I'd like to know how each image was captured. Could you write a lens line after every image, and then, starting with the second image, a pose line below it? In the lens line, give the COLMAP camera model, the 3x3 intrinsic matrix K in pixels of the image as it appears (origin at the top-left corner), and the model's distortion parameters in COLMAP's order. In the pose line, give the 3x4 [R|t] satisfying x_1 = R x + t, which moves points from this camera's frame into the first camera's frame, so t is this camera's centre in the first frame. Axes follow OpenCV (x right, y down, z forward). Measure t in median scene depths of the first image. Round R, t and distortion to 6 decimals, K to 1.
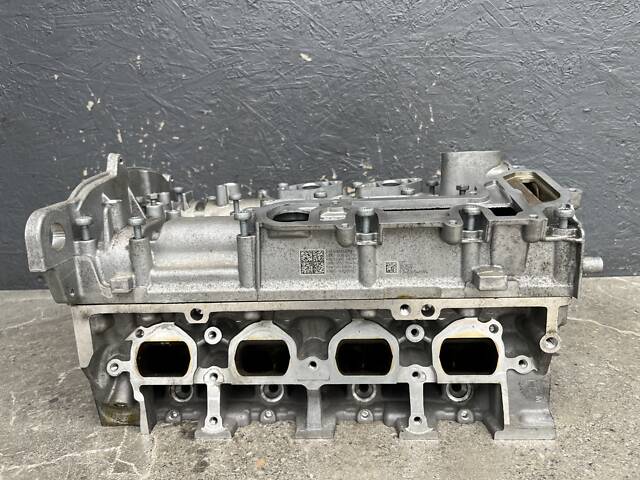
lens RADIAL K [[504.4, 0, 319.1], [0, 504.4, 235.4], [0, 0, 1]] dist [0.073280, -0.128607]
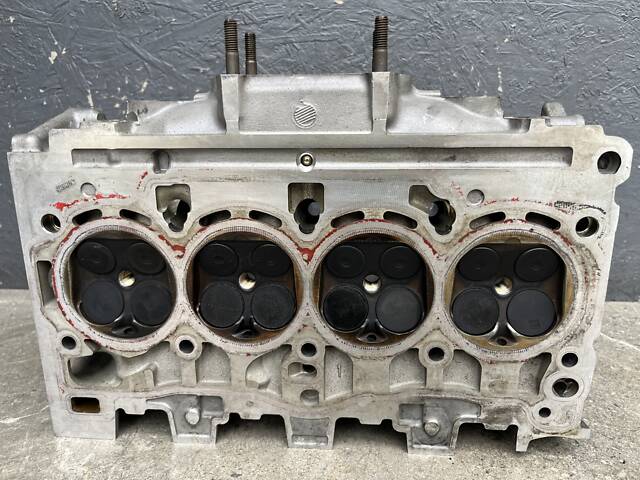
lens RADIAL K [[504.4, 0, 322.5], [0, 504.4, 239.2], [0, 0, 1]] dist [0.073280, -0.128607]
pose [[0.999256, 0.036164, -0.013392, -0.022517], [-0.035544, 0.998401, 0.043965, -0.028987], [0.014961, -0.043456, 0.998943, 0.230532]]
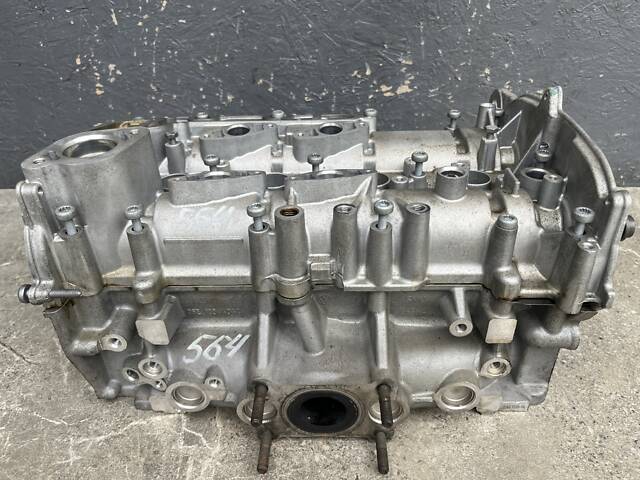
lens RADIAL K [[504.4, 0, 318.1], [0, 504.4, 237.4], [0, 0, 1]] dist [0.073280, -0.128607]
pose [[0.999480, 0.005003, 0.031844, -0.084408], [-0.015600, 0.939567, 0.342009, -0.151314], [-0.028209, -0.342328, 0.939157, 0.081152]]
